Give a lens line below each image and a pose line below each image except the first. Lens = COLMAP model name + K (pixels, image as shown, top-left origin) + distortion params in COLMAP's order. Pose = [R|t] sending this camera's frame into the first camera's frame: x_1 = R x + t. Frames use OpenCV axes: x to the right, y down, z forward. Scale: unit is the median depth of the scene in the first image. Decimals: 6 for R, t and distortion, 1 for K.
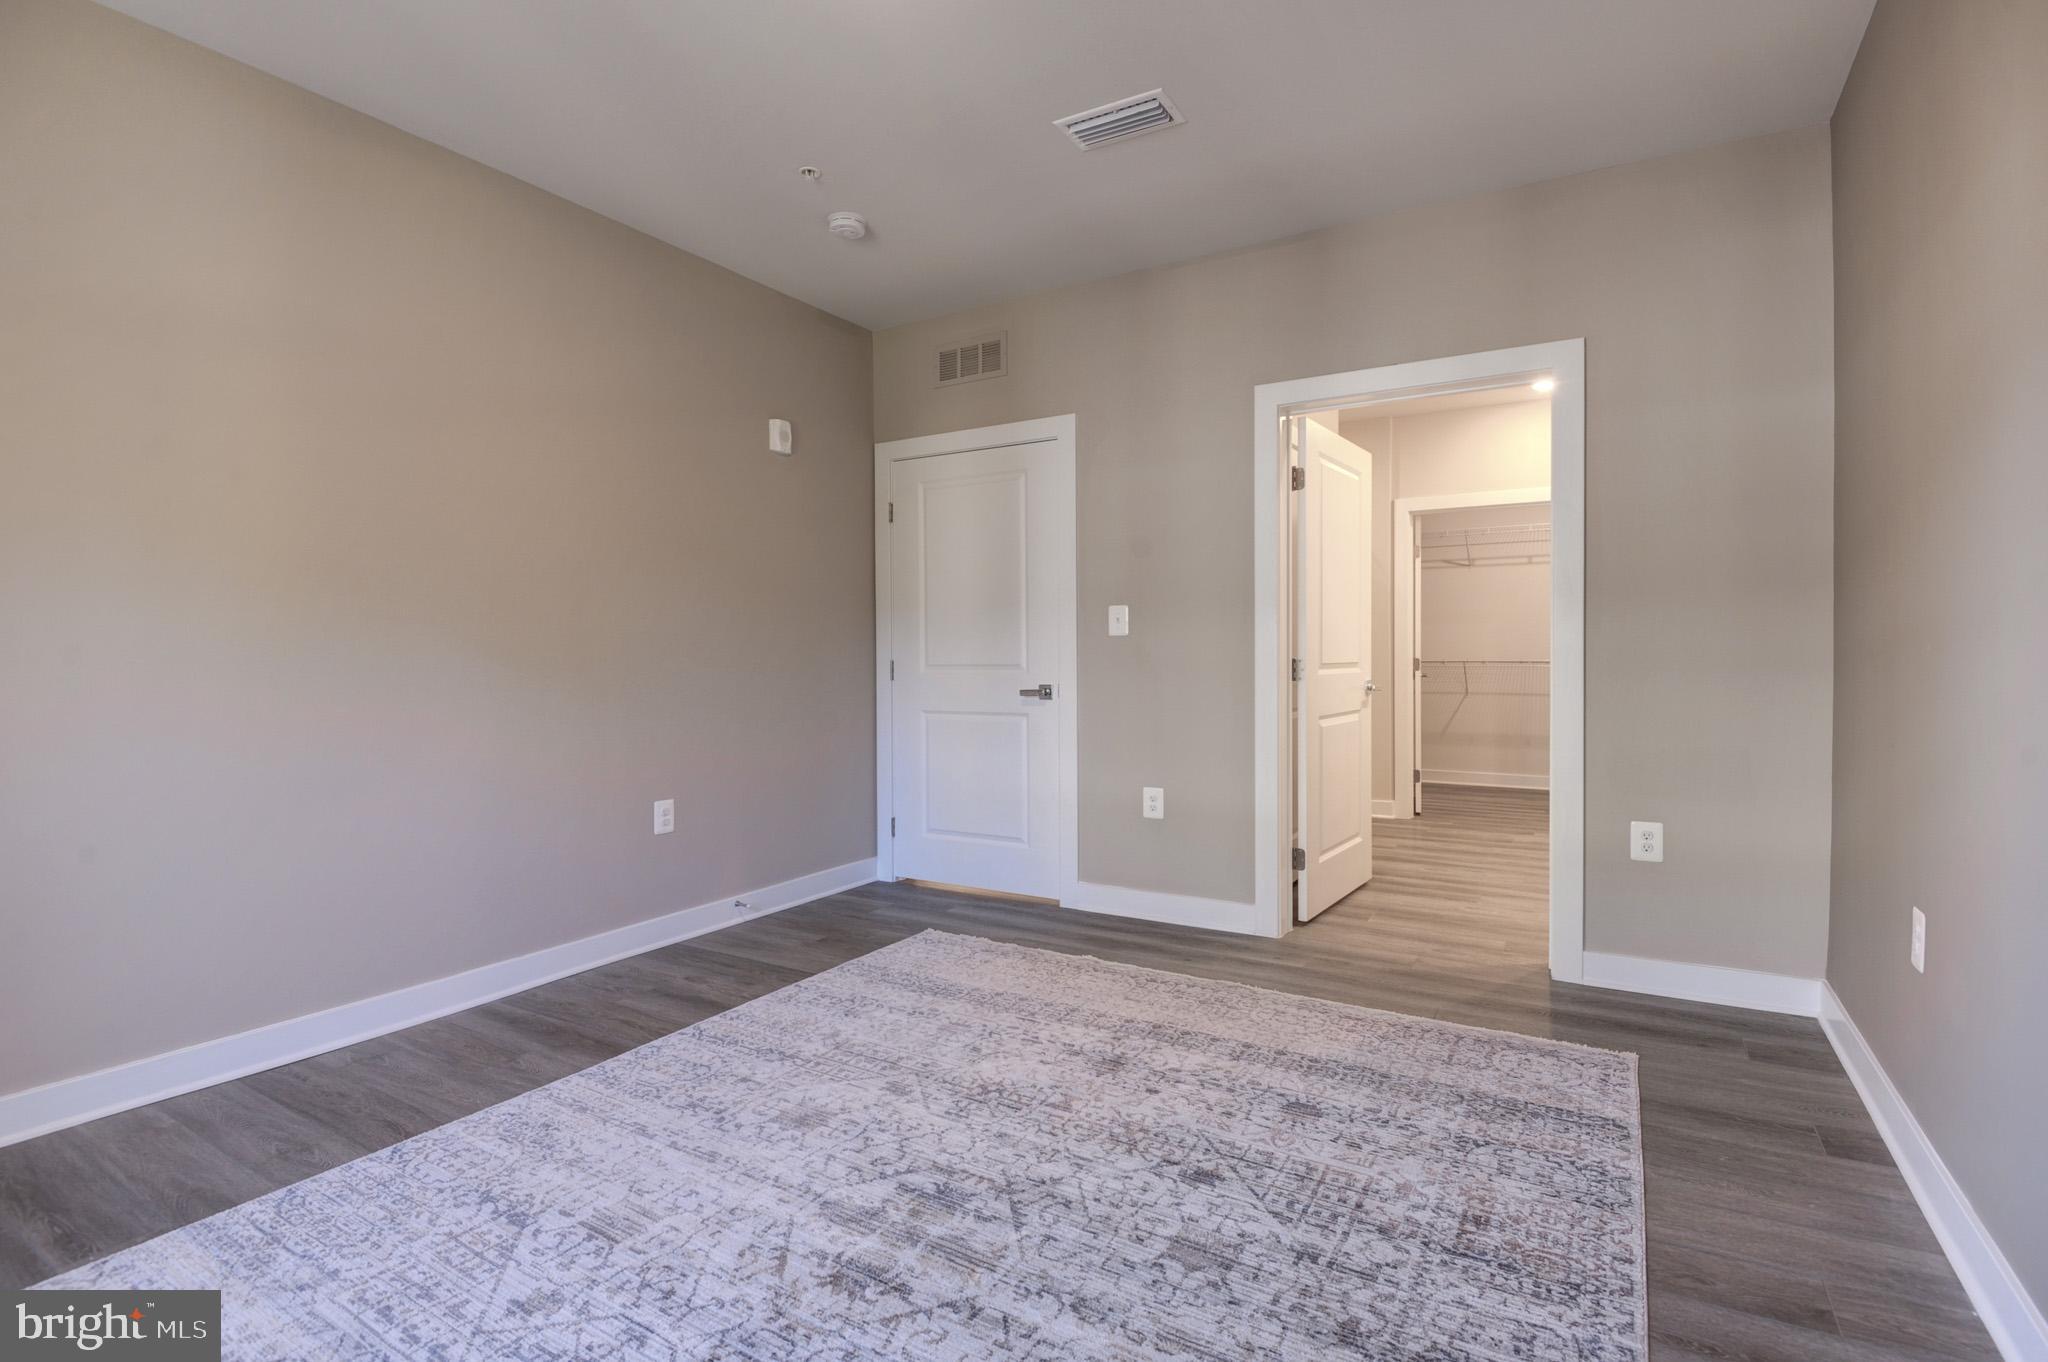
lens RADIAL K [[949.4, 0, 1011.8], [0, 949.4, 660.4], [0, 0, 1]] dist [0.002716, -0.014691]
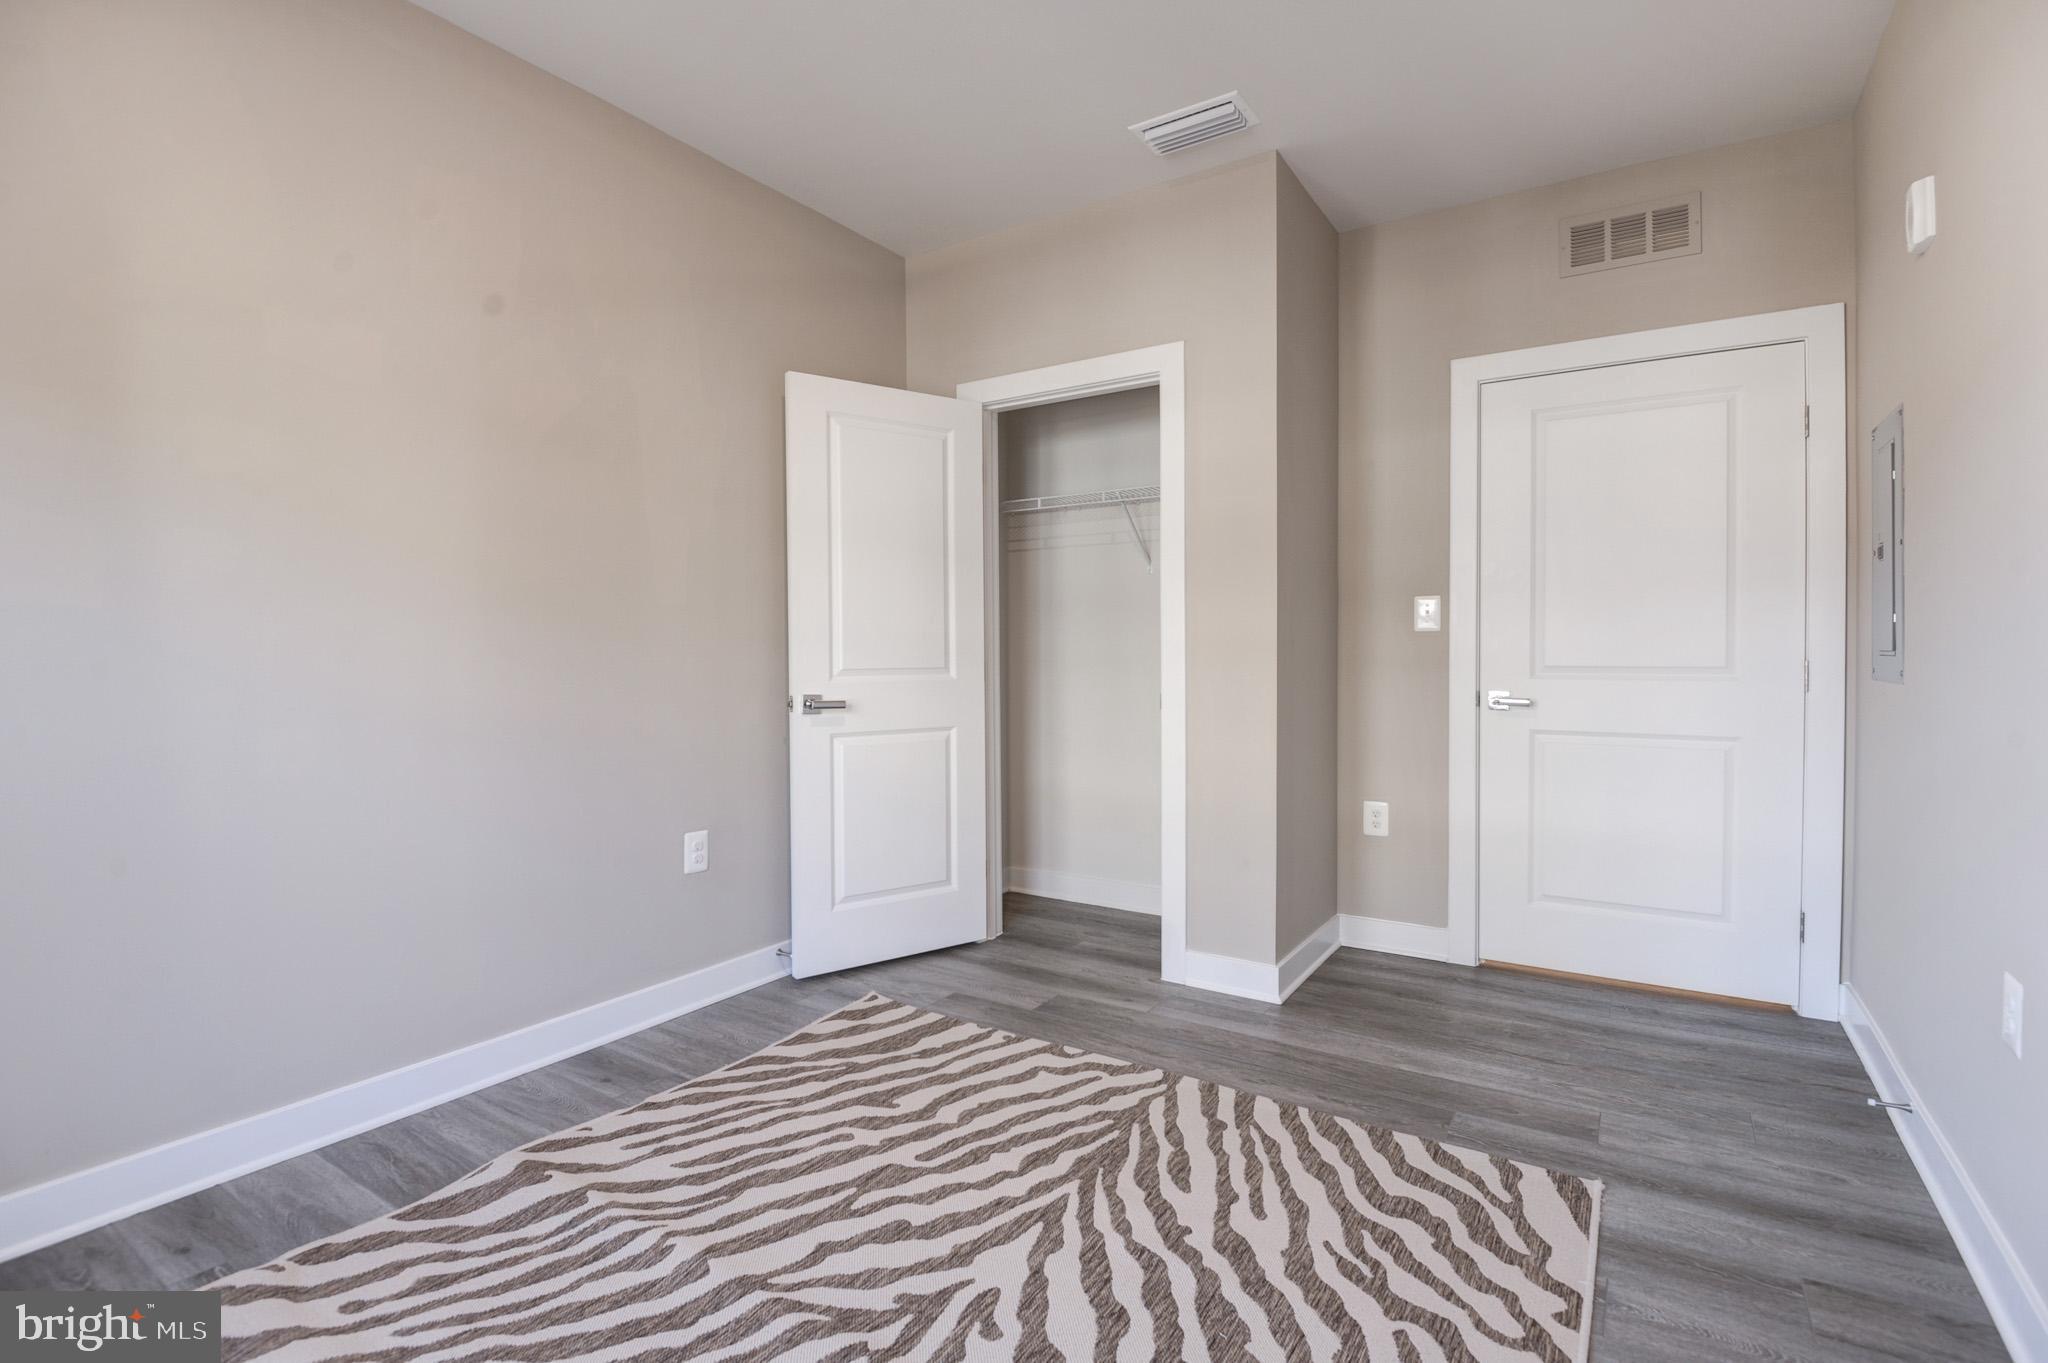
lens RADIAL K [[949.4, 0, 1011.8], [0, 949.4, 660.9], [0, 0, 1]] dist [0.002716, -0.014691]
pose [[0.999240, 0.008781, -0.037976, -0.446503], [-0.008662, 0.999957, 0.003301, 0.002412], [0.038003, -0.002970, 0.999273, 0.262171]]
